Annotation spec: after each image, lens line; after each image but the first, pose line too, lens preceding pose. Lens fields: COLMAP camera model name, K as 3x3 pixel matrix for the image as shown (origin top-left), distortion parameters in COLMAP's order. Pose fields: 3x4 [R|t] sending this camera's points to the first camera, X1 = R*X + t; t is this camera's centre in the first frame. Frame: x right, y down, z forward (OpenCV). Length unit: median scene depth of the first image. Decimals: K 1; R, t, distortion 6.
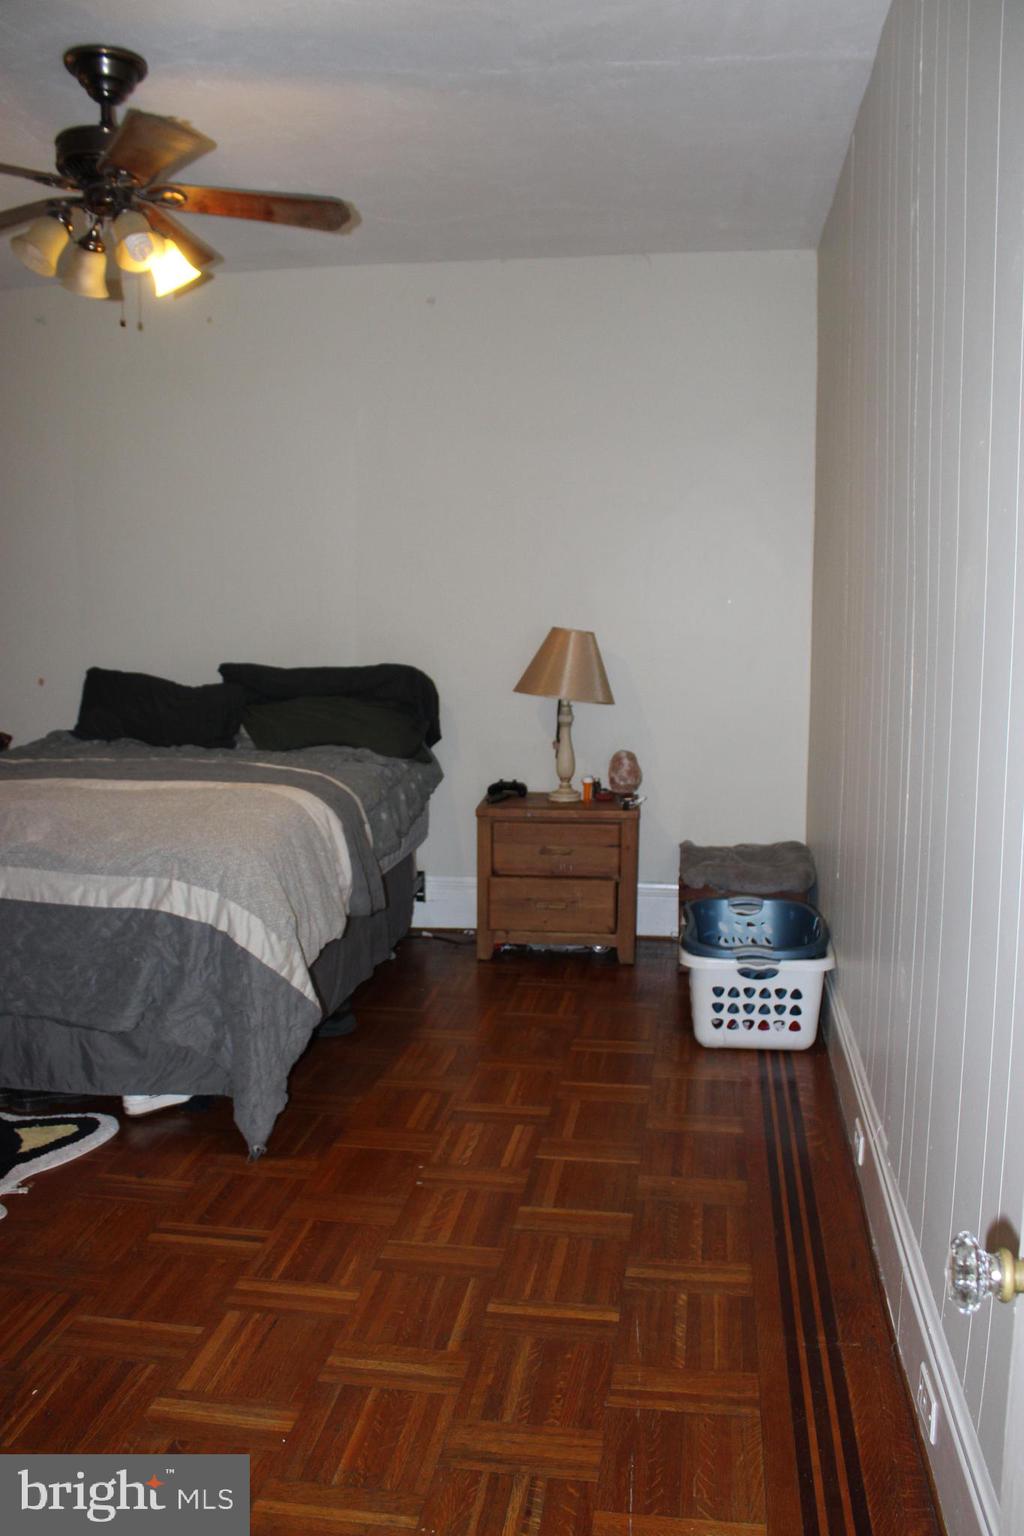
lens RADIAL K [[1279.9, 0, 512.0], [0, 1279.9, 768.0], [0, 0, 1]] dist [-0.187259, 0.159959]
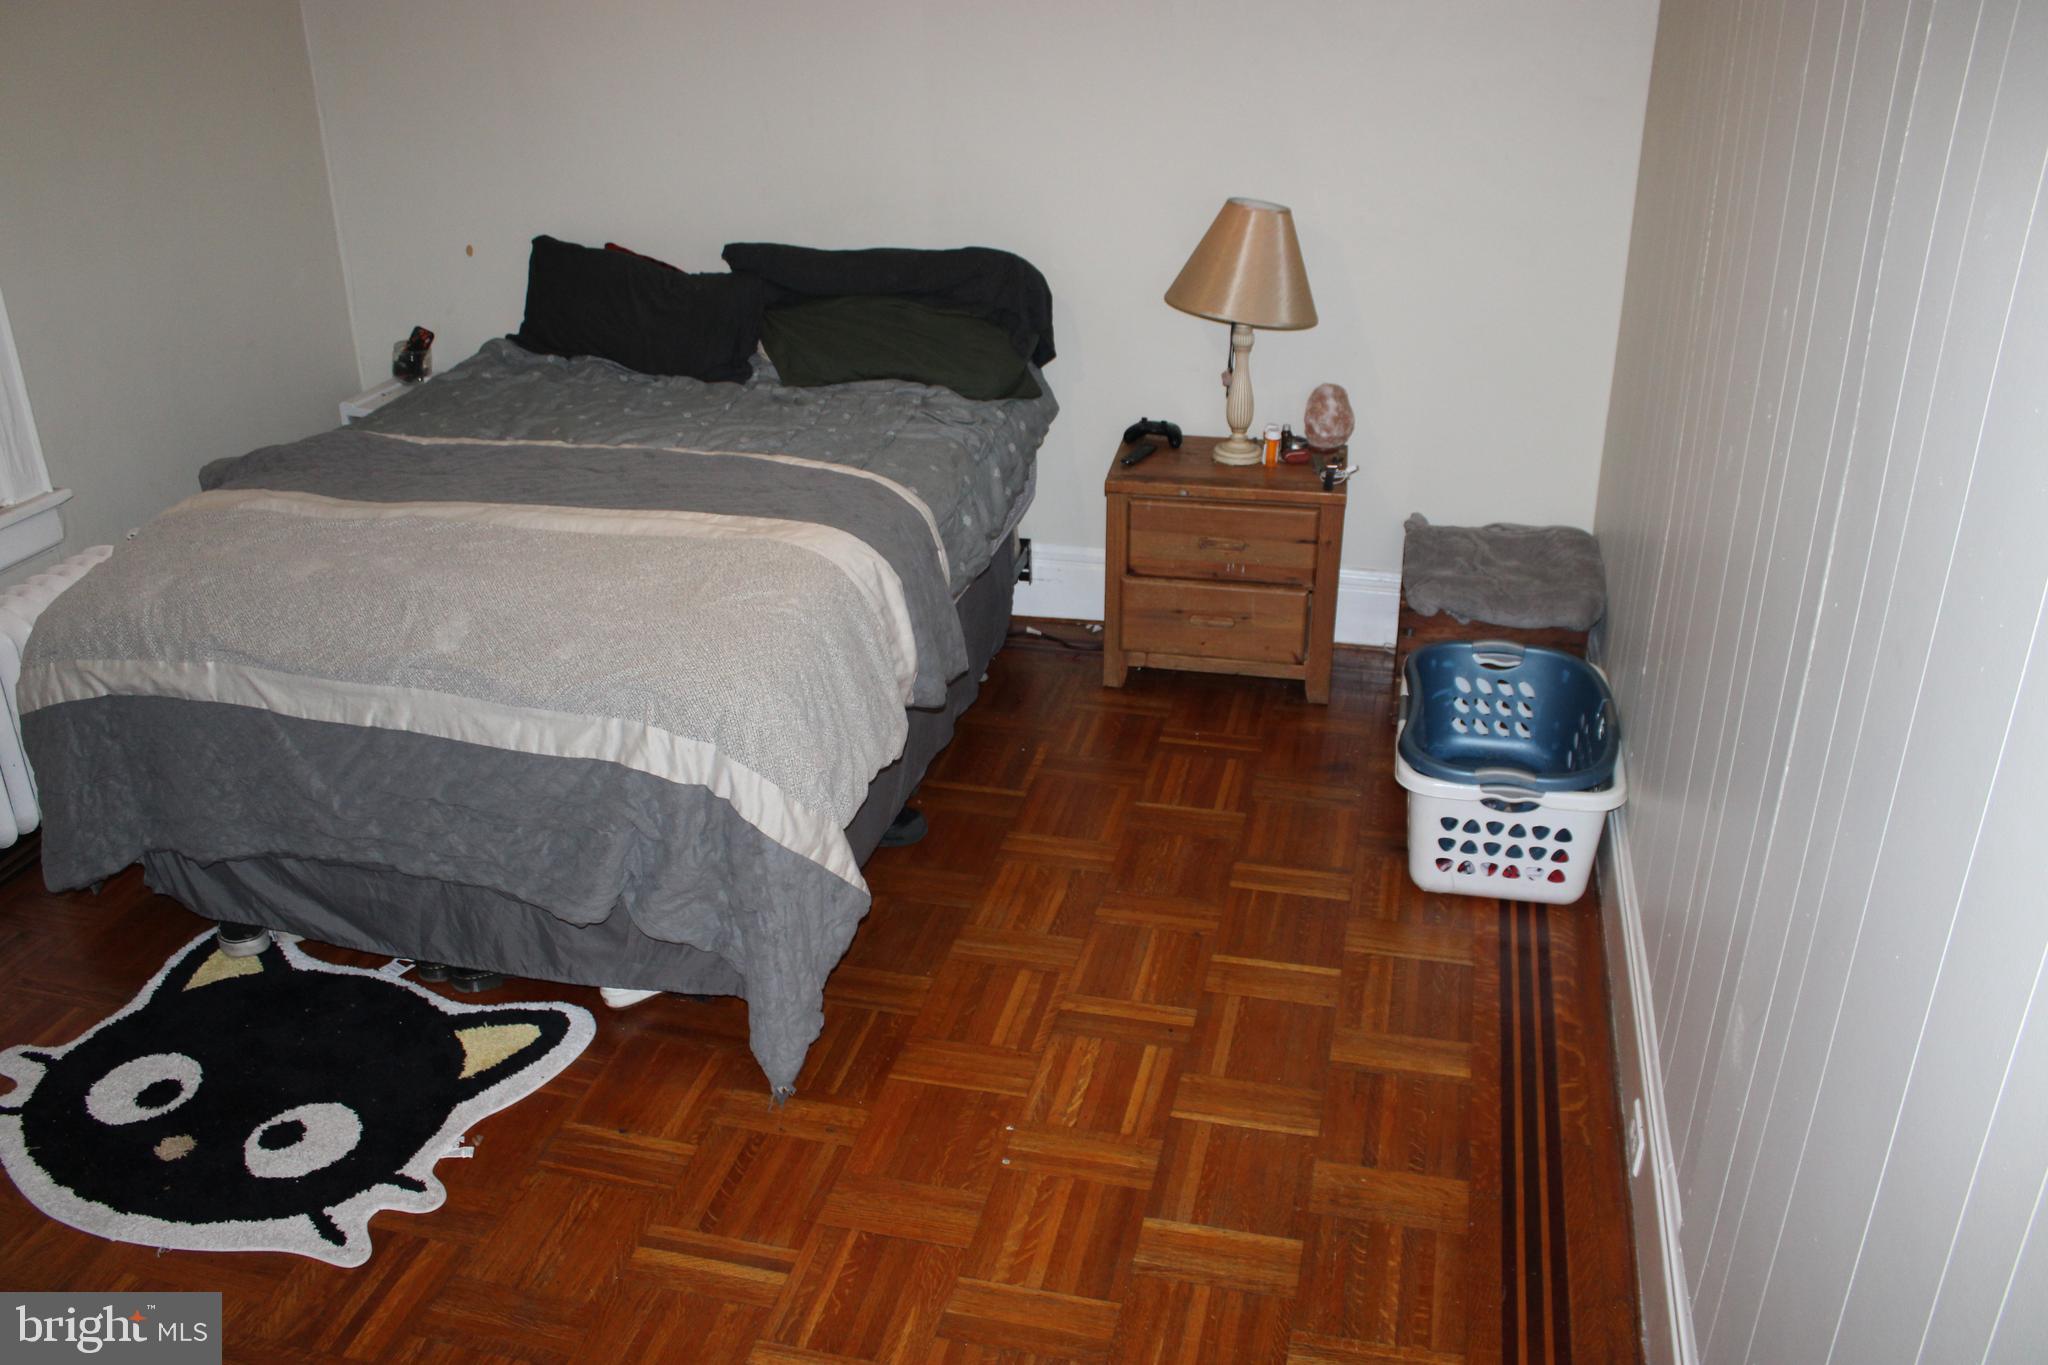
lens RADIAL K [[1706.5, 0, 983.6], [0, 1706.5, 683.1], [0, 0, 1]] dist [-0.187259, 0.159959]
pose [[0.994621, 0.030124, -0.099105, 0.000371], [0.001825, 0.951531, 0.307548, -0.206965], [0.103566, -0.306075, 0.946357, 0.159912]]
